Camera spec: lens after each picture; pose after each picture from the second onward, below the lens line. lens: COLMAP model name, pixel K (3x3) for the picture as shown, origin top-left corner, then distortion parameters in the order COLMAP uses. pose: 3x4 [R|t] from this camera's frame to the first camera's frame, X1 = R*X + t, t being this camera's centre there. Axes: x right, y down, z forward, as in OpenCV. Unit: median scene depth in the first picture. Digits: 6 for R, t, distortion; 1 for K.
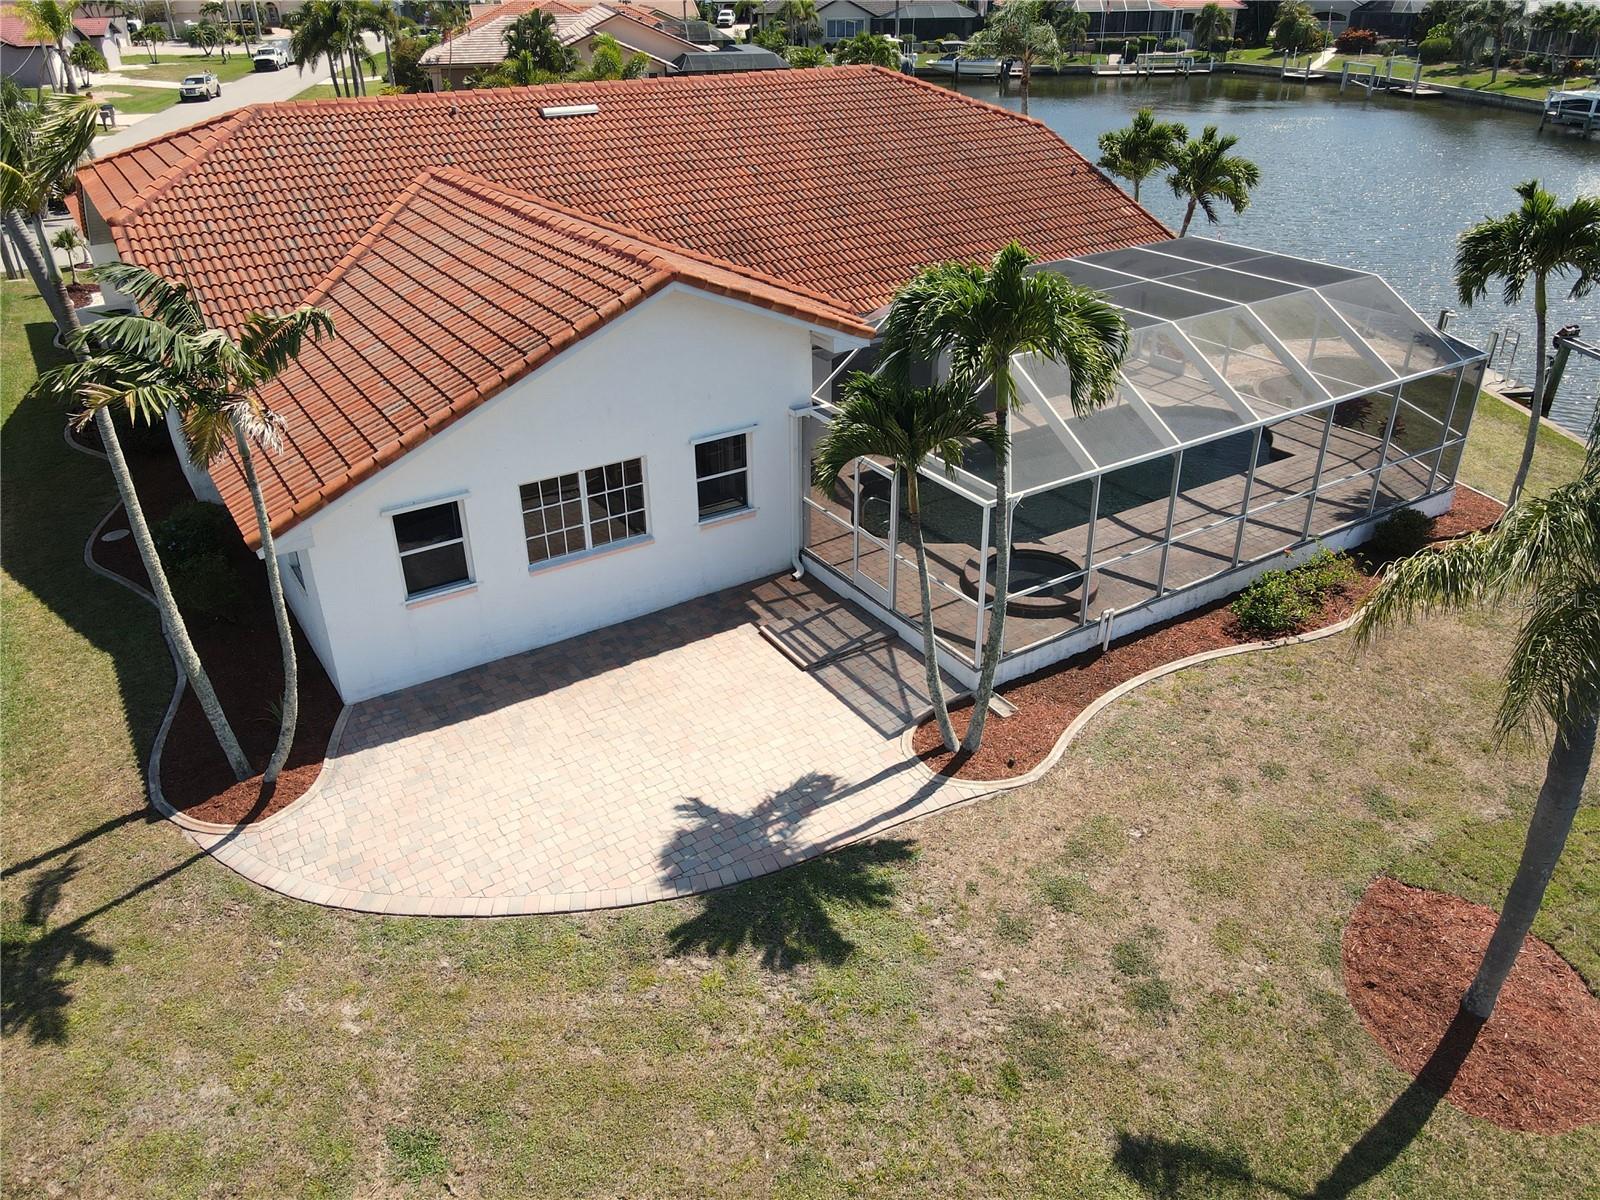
lens RADIAL K [[1183.5, 0, 807.7], [0, 1183.5, 598.5], [0, 0, 1]] dist [-0.063281, 0.107958]
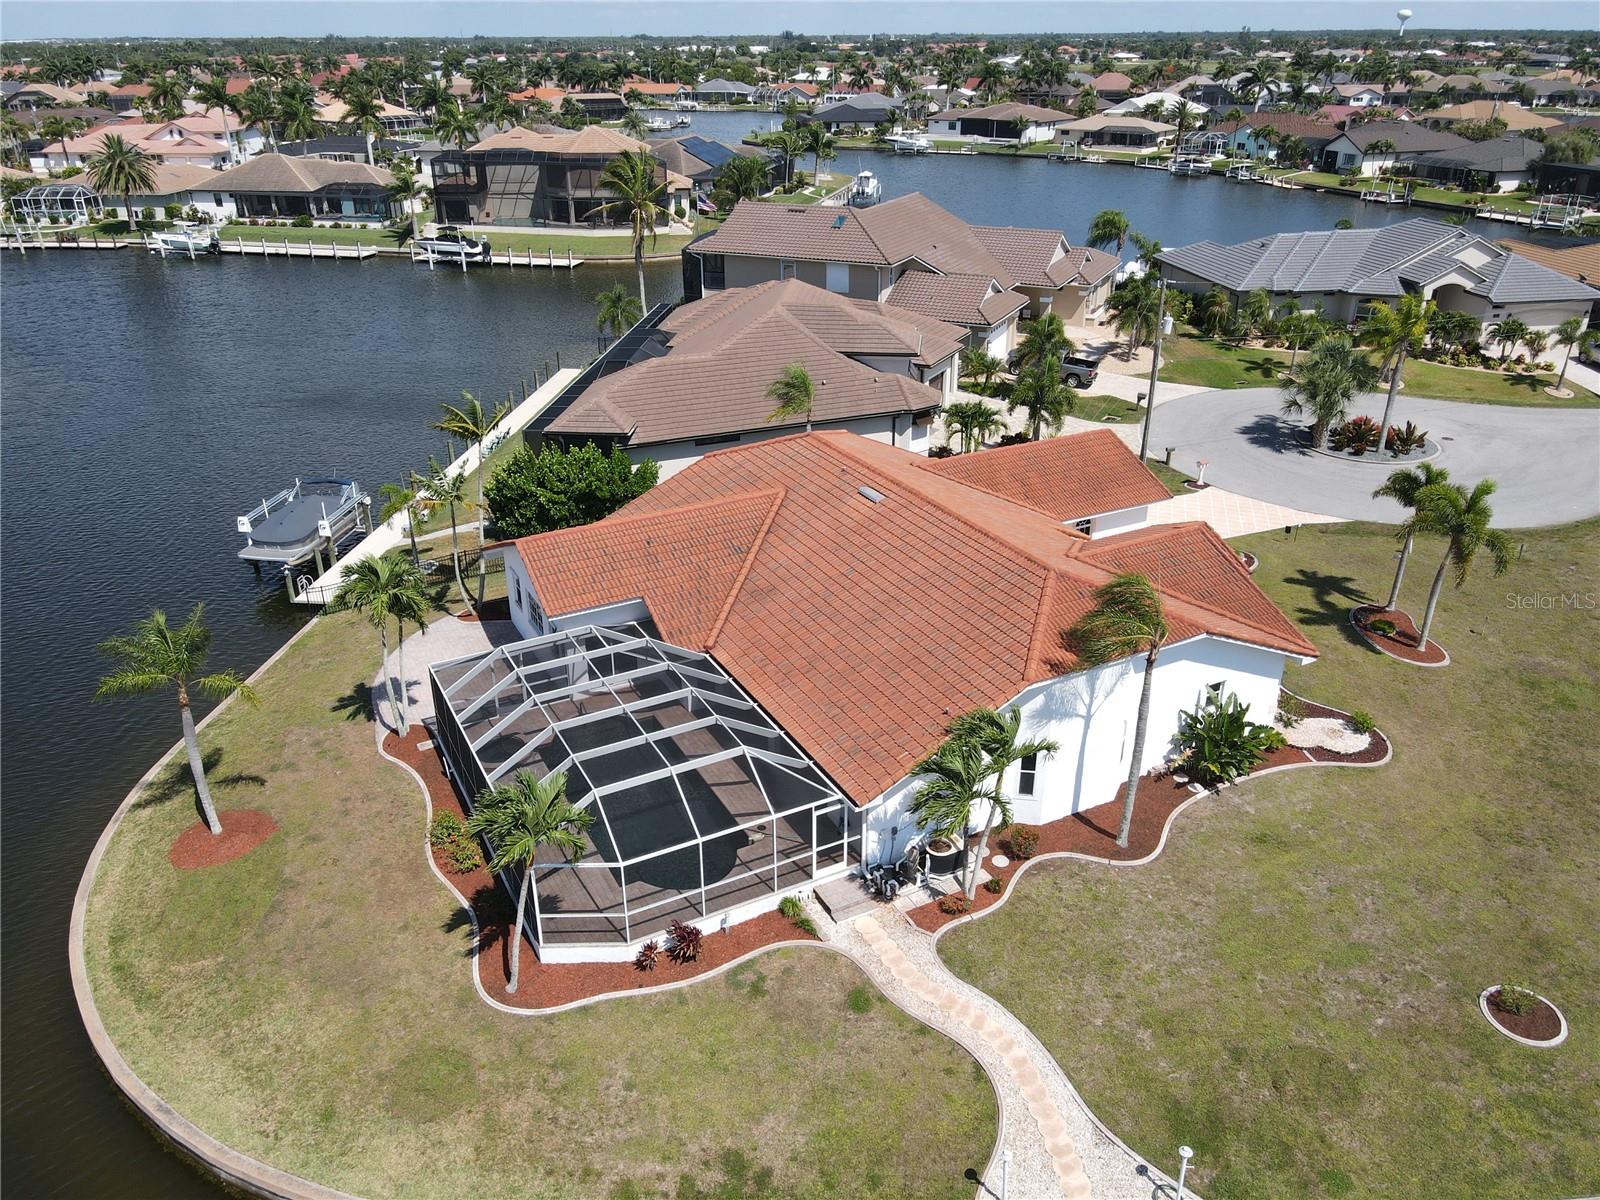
lens RADIAL K [[1178.2, 0, 798.2], [0, 1178.2, 597.7], [0, 0, 1]] dist [-0.008646, 0.039752]
pose [[-0.085998, 0.437588, -0.895054, 2.081087], [-0.476033, 0.771152, 0.422751, -1.490198], [0.875213, 0.462431, 0.141988, 1.180580]]
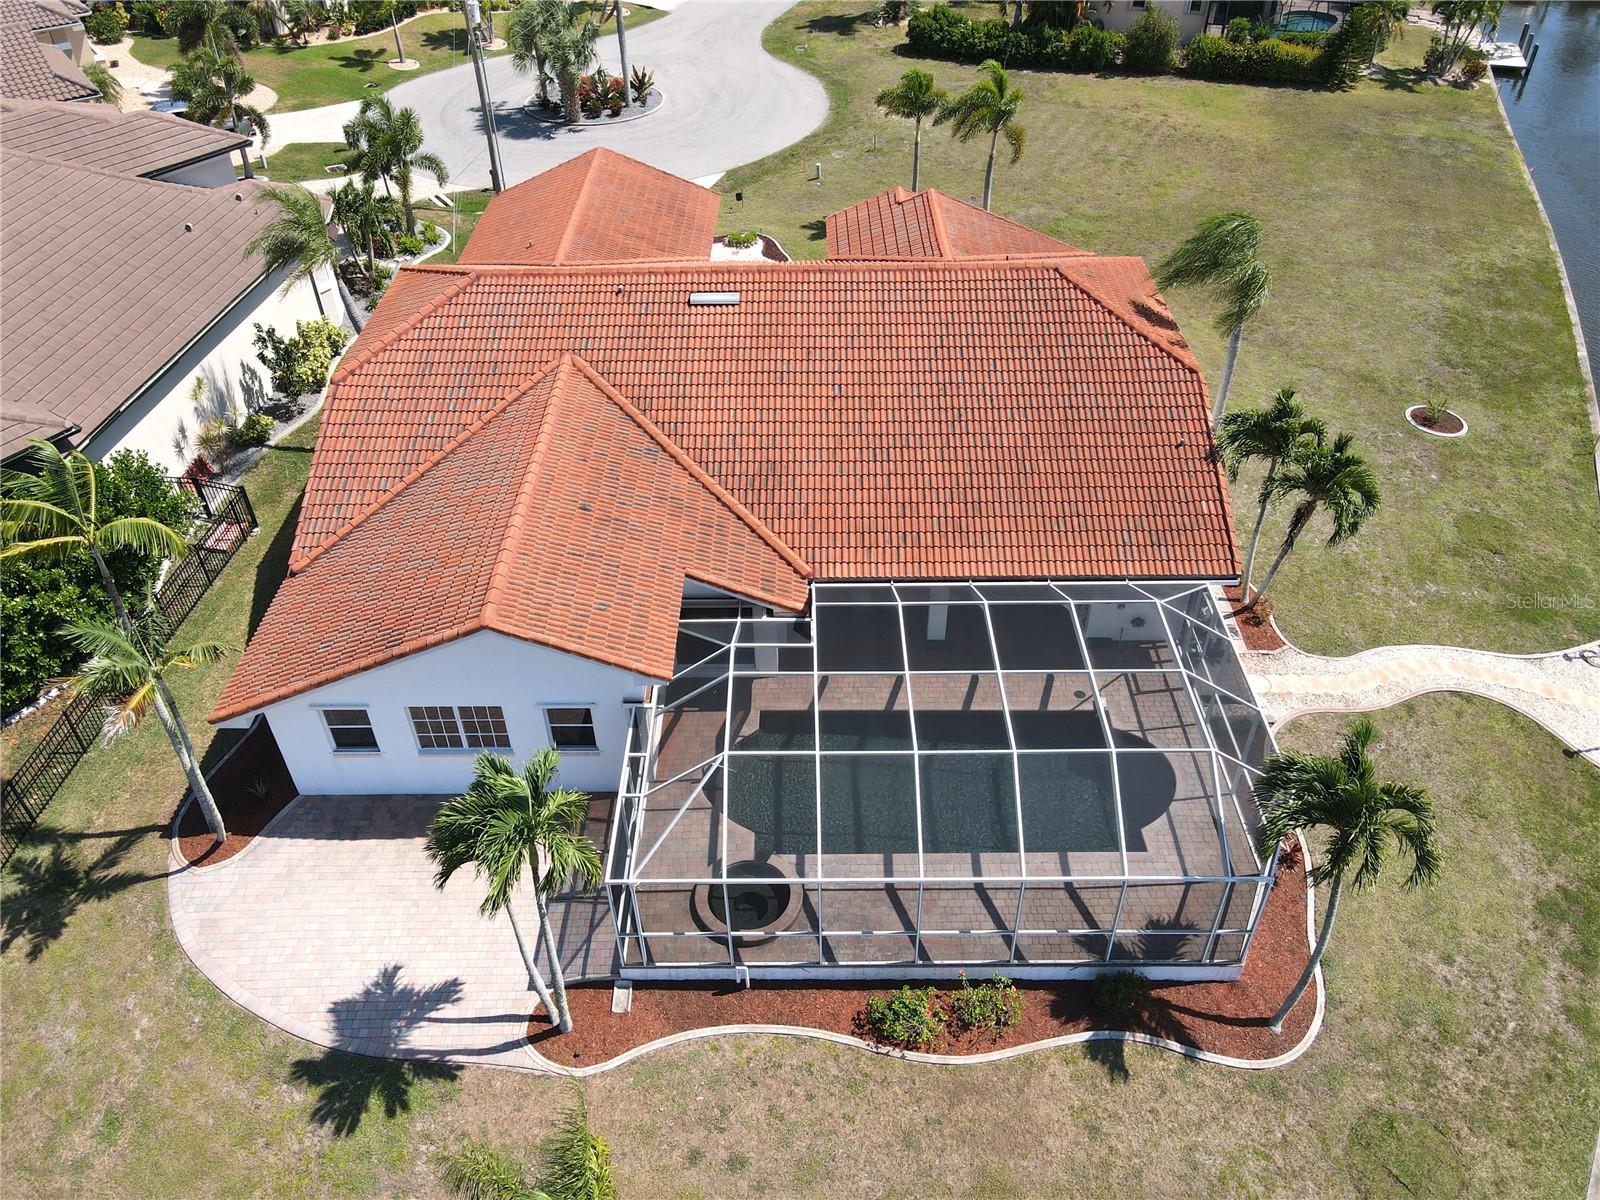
lens RADIAL K [[1173.0, 0, 800.0], [0, 1173.0, 600.0], [0, 0, 1]] dist [0.019230, -0.011526]
pose [[0.838608, 0.345207, -0.421389, 0.735211], [-0.256534, 0.932689, 0.253540, -0.719178], [0.480549, -0.104520, 0.870717, -0.014199]]
